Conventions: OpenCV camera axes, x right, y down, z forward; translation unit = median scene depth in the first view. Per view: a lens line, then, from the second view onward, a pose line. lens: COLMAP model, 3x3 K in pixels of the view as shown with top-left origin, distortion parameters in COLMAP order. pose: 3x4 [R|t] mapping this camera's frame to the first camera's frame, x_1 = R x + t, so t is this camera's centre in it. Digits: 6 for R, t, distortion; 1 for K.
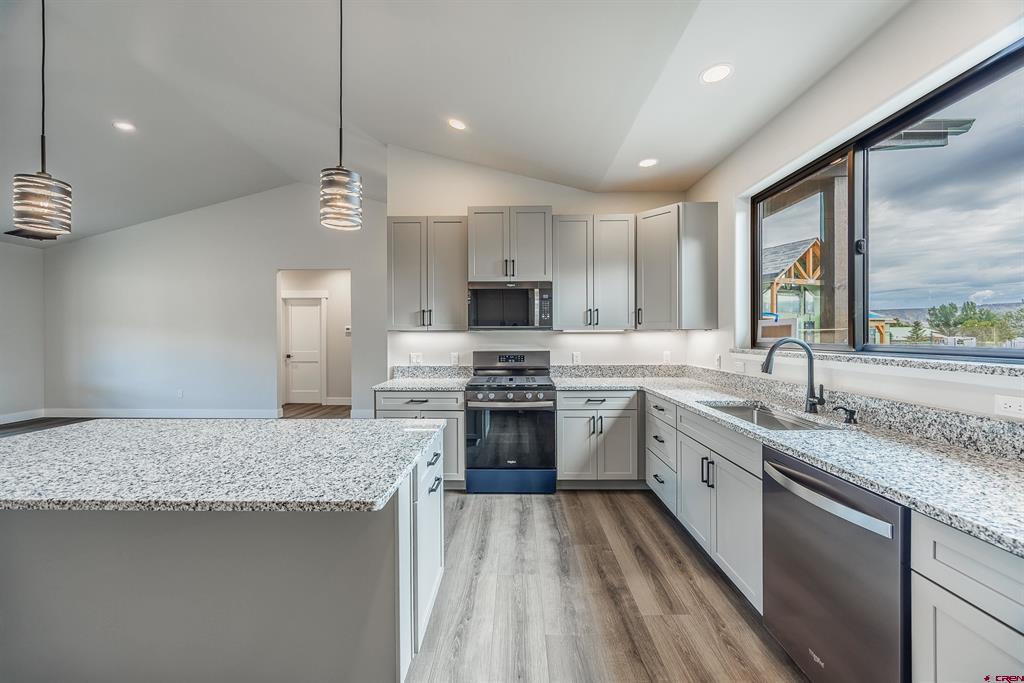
lens RADIAL K [[388.4, 0, 510.7], [0, 388.4, 336.5], [0, 0, 1]] dist [-0.001583, -0.000102]
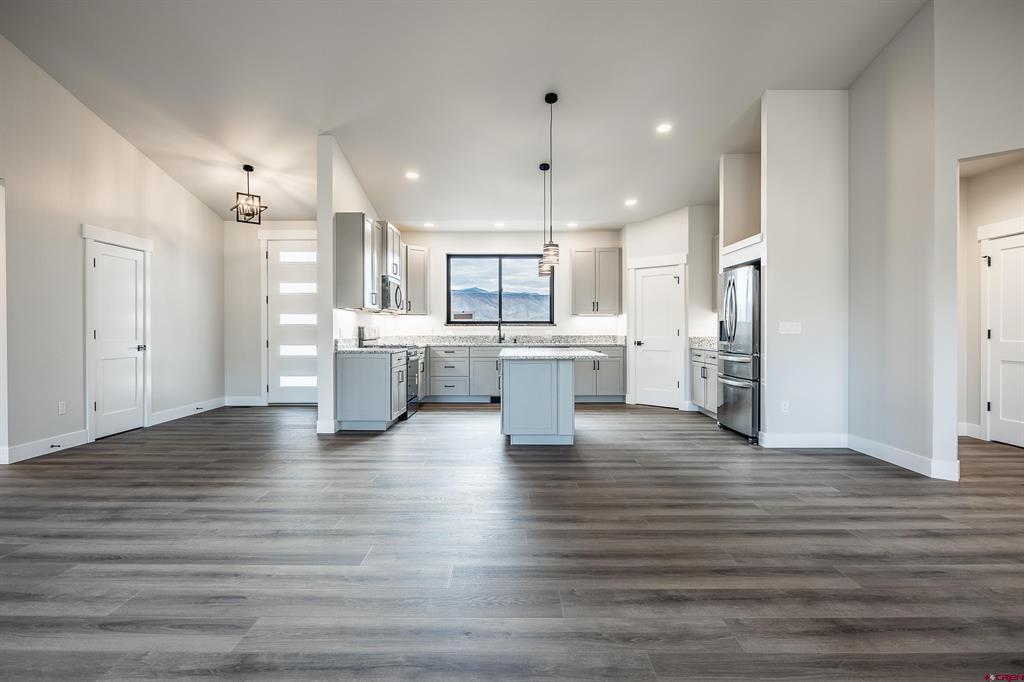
lens RADIAL K [[536.4, 0, 510.8], [0, 536.4, 332.6], [0, 0, 1]] dist [-0.003471, -0.001116]
pose [[-0.012287, -0.001408, 0.999924, -3.290083], [0.006008, 0.999981, 0.001482, 0.104561], [-0.999906, 0.006026, -0.012278, 0.934994]]
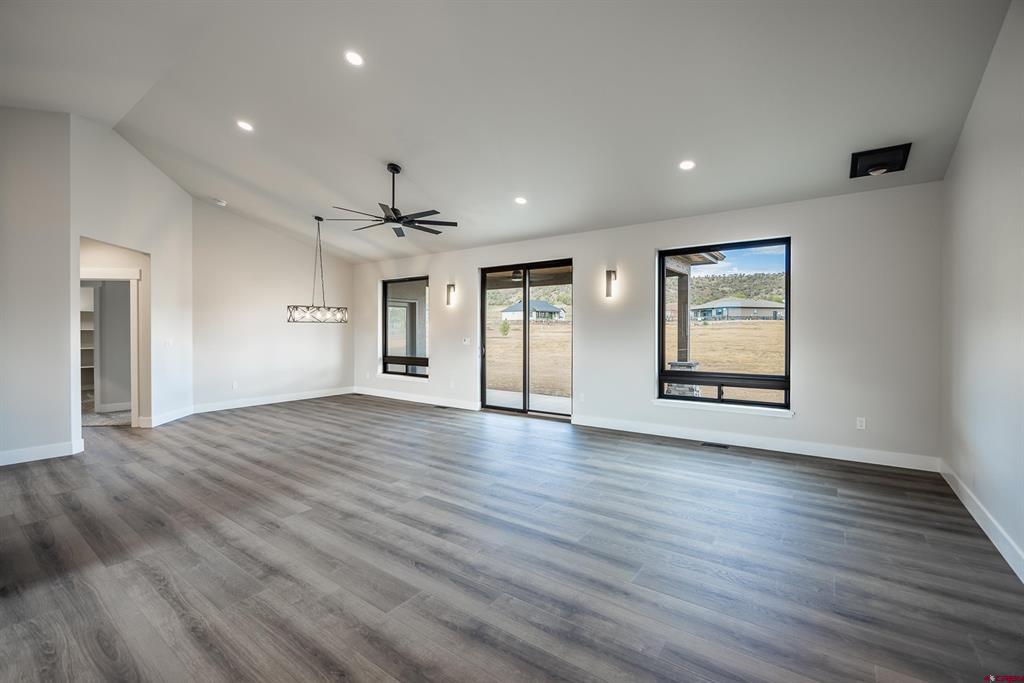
lens RADIAL K [[442.9, 0, 507.1], [0, 442.9, 335.0], [0, 0, 1]] dist [-0.020678, 0.000175]
pose [[-0.579626, 0.014069, -0.814761, -0.907371], [0.001717, 0.999870, 0.016045, -0.008077], [0.814881, 0.007901, -0.579575, 2.479890]]
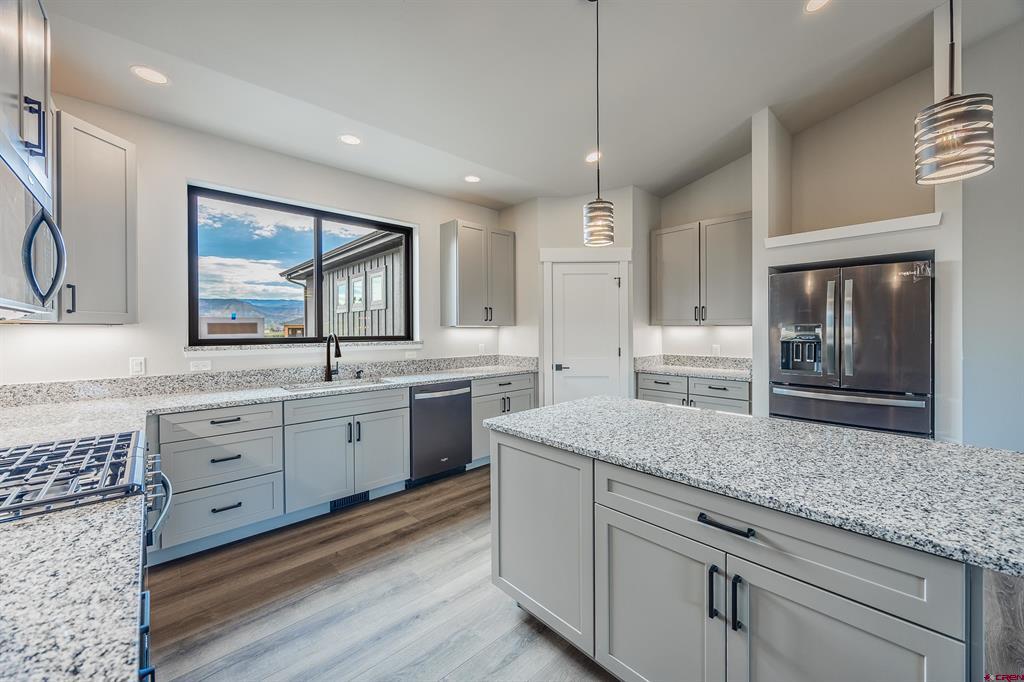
lens RADIAL K [[393.5, 0, 517.2], [0, 393.5, 331.3], [0, 0, 1]] dist [-0.000093, -0.000099]
pose [[-0.697204, 0.006220, 0.716846, -0.843446], [0.012505, 0.999916, 0.003486, 0.002025], [-0.716764, 0.011394, -0.697223, 1.502511]]
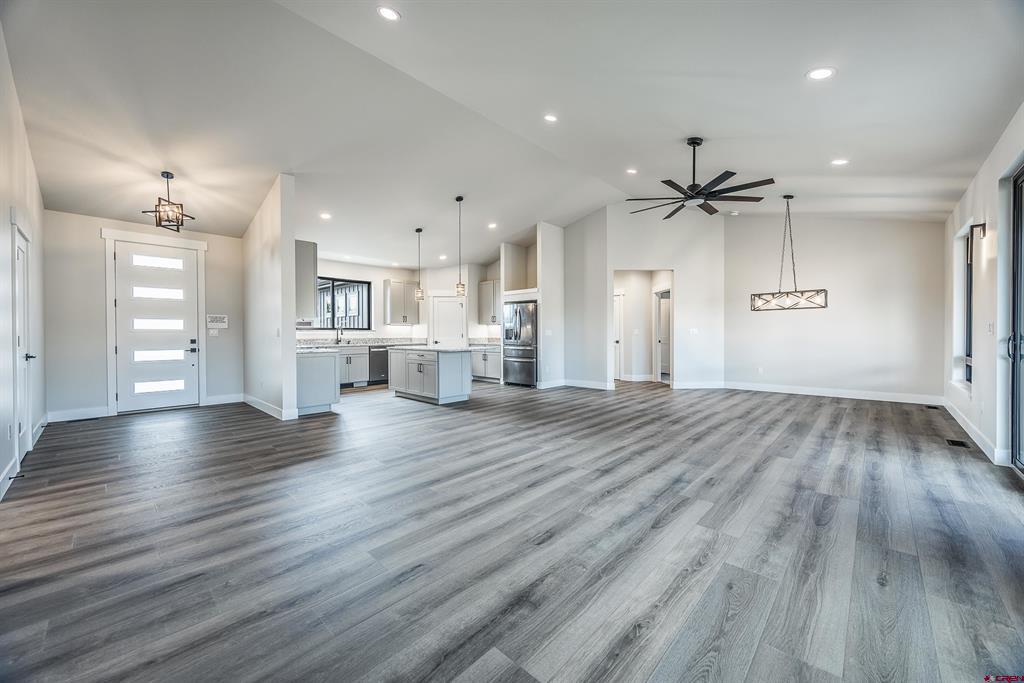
lens RADIAL K [[388.4, 0, 510.7], [0, 388.4, 336.5], [0, 0, 1]] dist [-0.001583, -0.000102]
pose [[-0.739184, 0.001630, 0.673502, -3.183716], [0.010089, 0.999912, 0.008652, 0.093749], [-0.673428, 0.013190, -0.739135, 2.688361]]
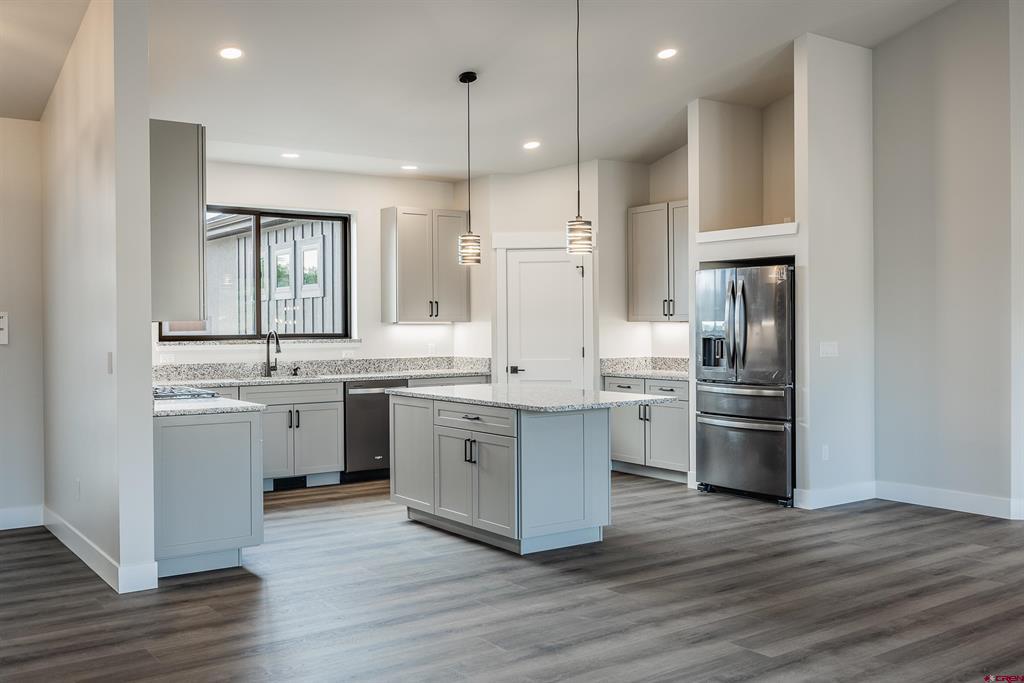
lens RADIAL K [[972.8, 0, 511.1], [0, 972.8, 327.6], [0, 0, 1]] dist [0.000332, 0.008887]
pose [[-0.594824, 0.007113, 0.803825, -2.937615], [0.014046, 0.999900, 0.001545, 0.001908], [-0.803733, 0.012209, -0.594864, 2.492747]]
